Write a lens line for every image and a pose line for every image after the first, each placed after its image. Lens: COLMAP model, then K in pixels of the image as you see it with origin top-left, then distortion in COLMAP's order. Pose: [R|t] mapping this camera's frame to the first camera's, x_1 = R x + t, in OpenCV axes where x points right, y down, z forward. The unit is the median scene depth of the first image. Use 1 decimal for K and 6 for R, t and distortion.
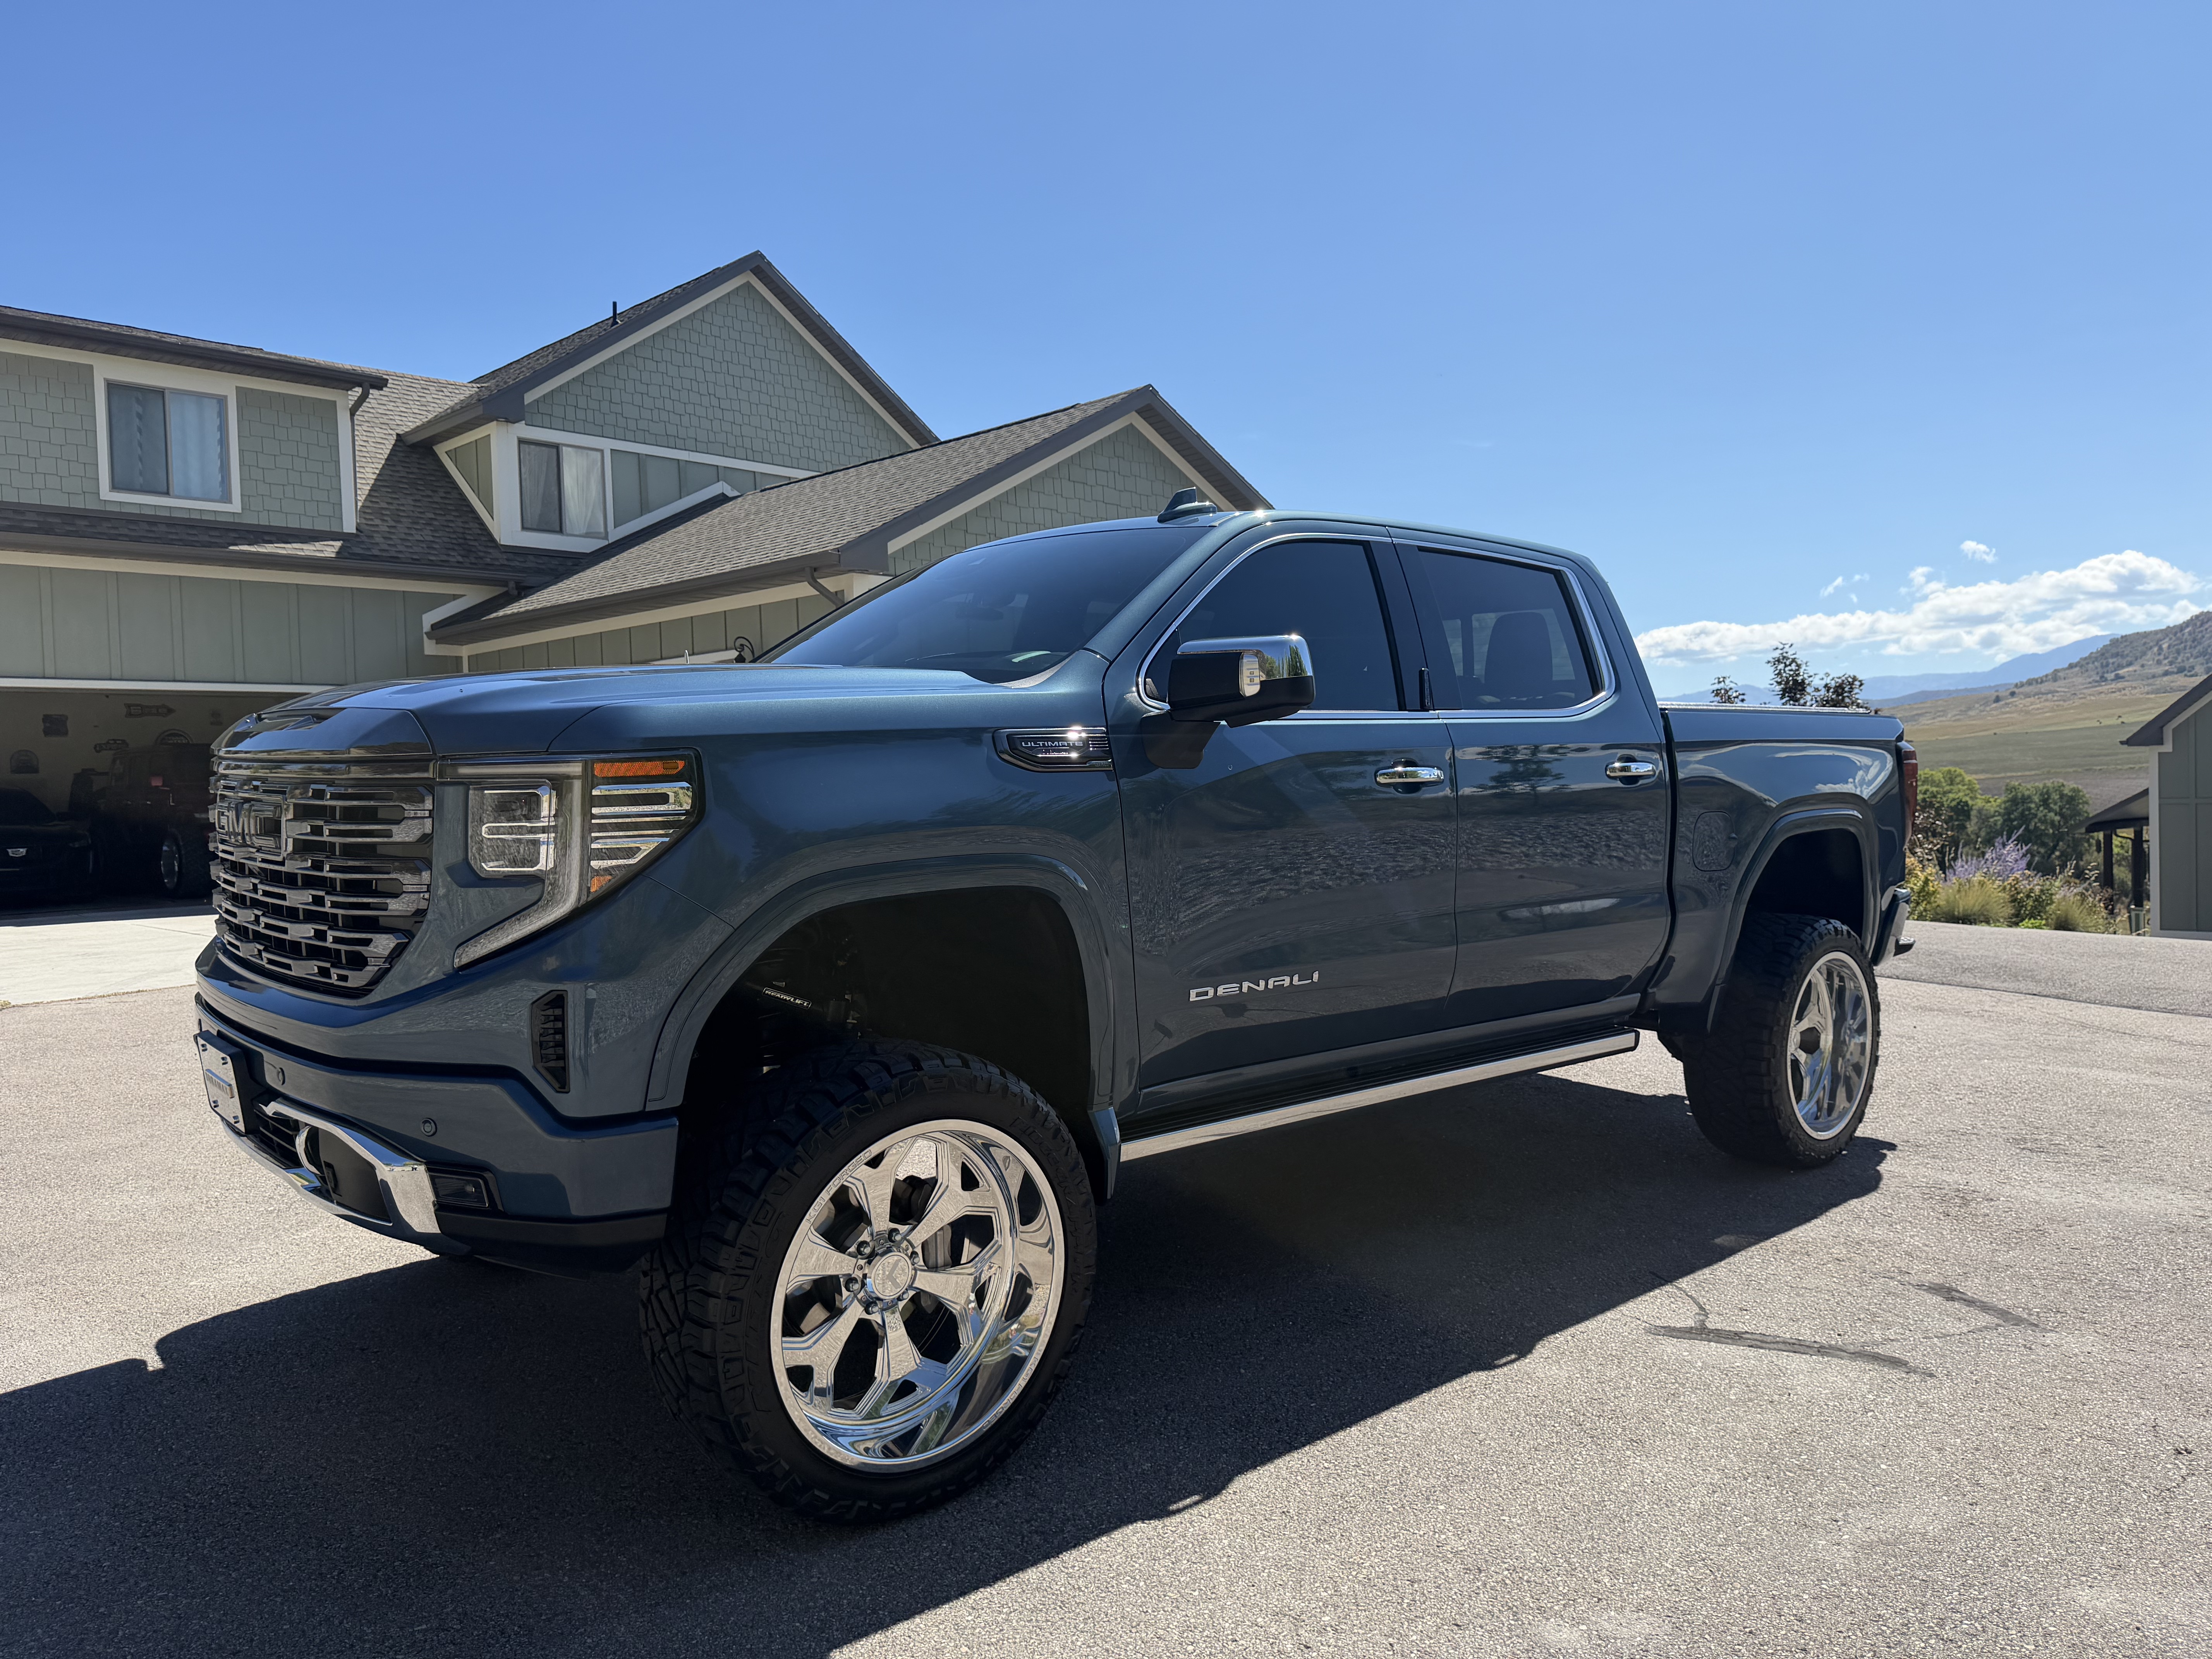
lens RADIAL K [[1543.8, 0, 1098.6], [0, 1543.8, 839.7], [0, 0, 1]] dist [0.067217, -0.080137]
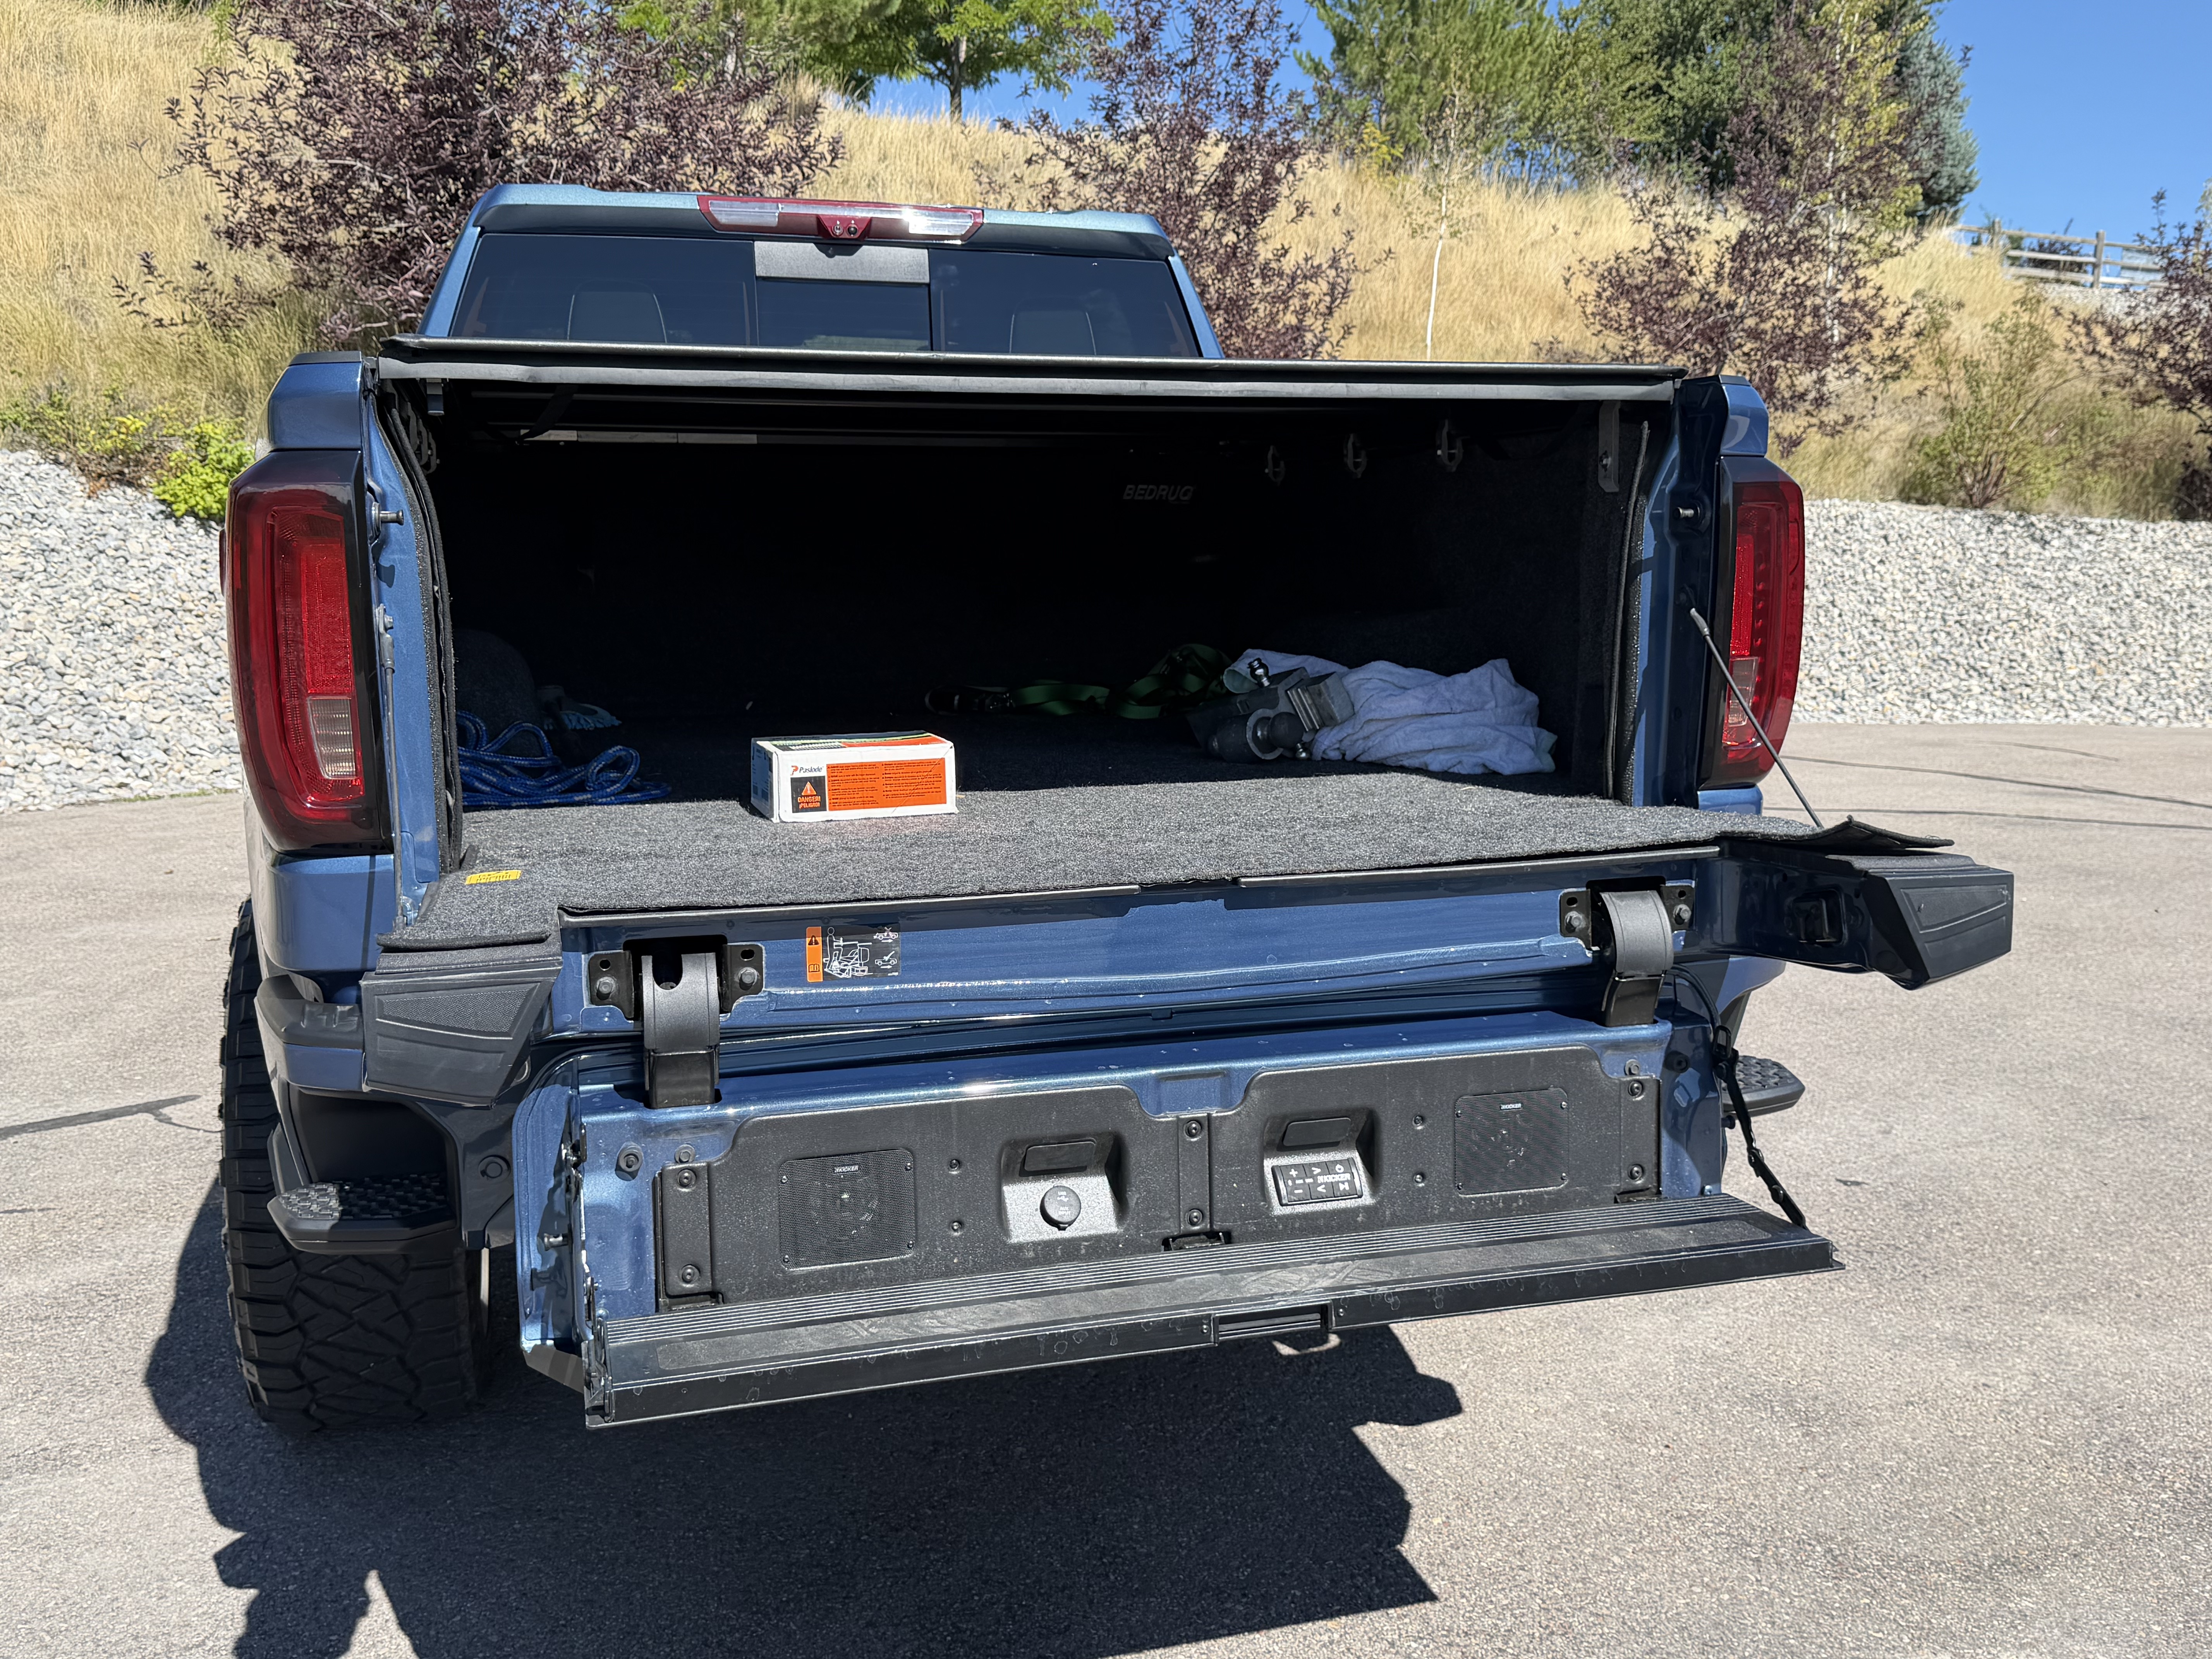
lens RADIAL K [[1918.6, 0, 1088.9], [0, 1918.6, 838.8], [0, 0, 1]] dist [0.071477, -0.127901]
pose [[-0.421411, 0.140367, -0.895941, 0.255440], [-0.051683, 0.982626, 0.178257, -0.021996], [0.905396, 0.121424, -0.406835, 0.425664]]
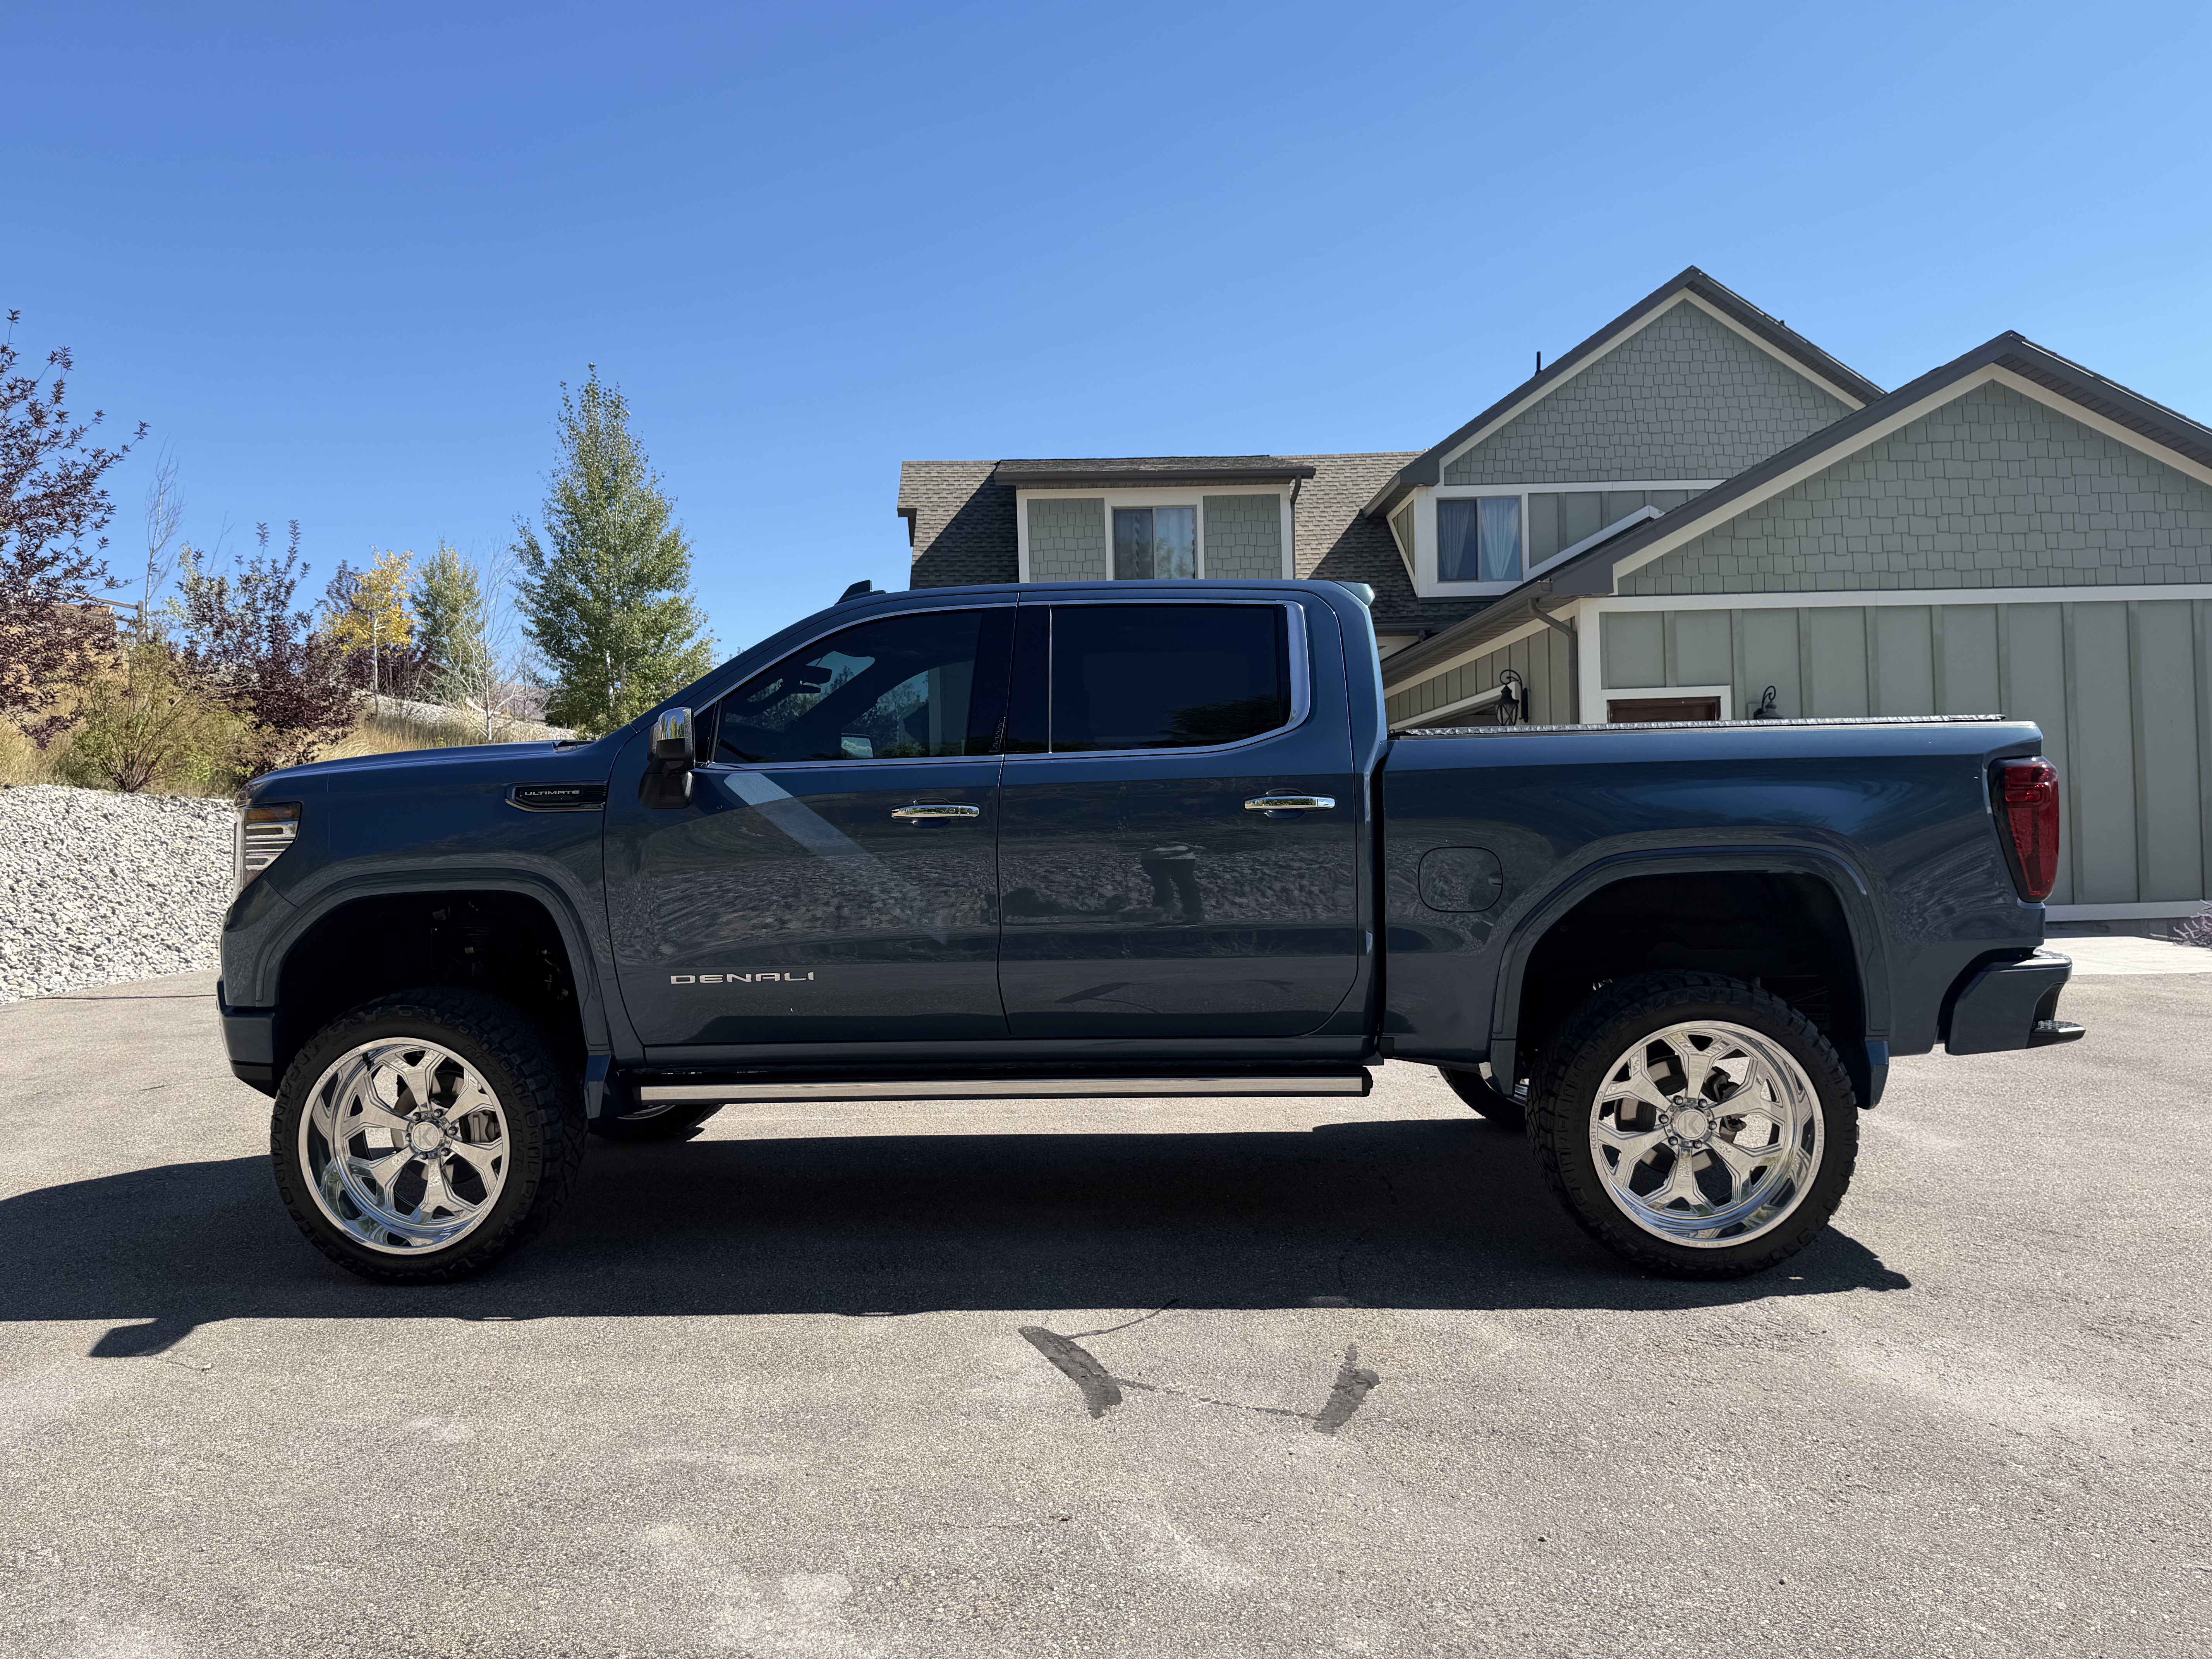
lens RADIAL K [[1543.4, 0, 1092.8], [0, 1543.4, 824.3], [0, 0, 1]] dist [0.079448, -0.118158]
pose [[0.718647, 0.001146, -0.695374, 0.238204], [-0.019363, 0.999644, -0.018363, -0.002959], [0.695106, 0.026661, 0.718413, 0.054045]]
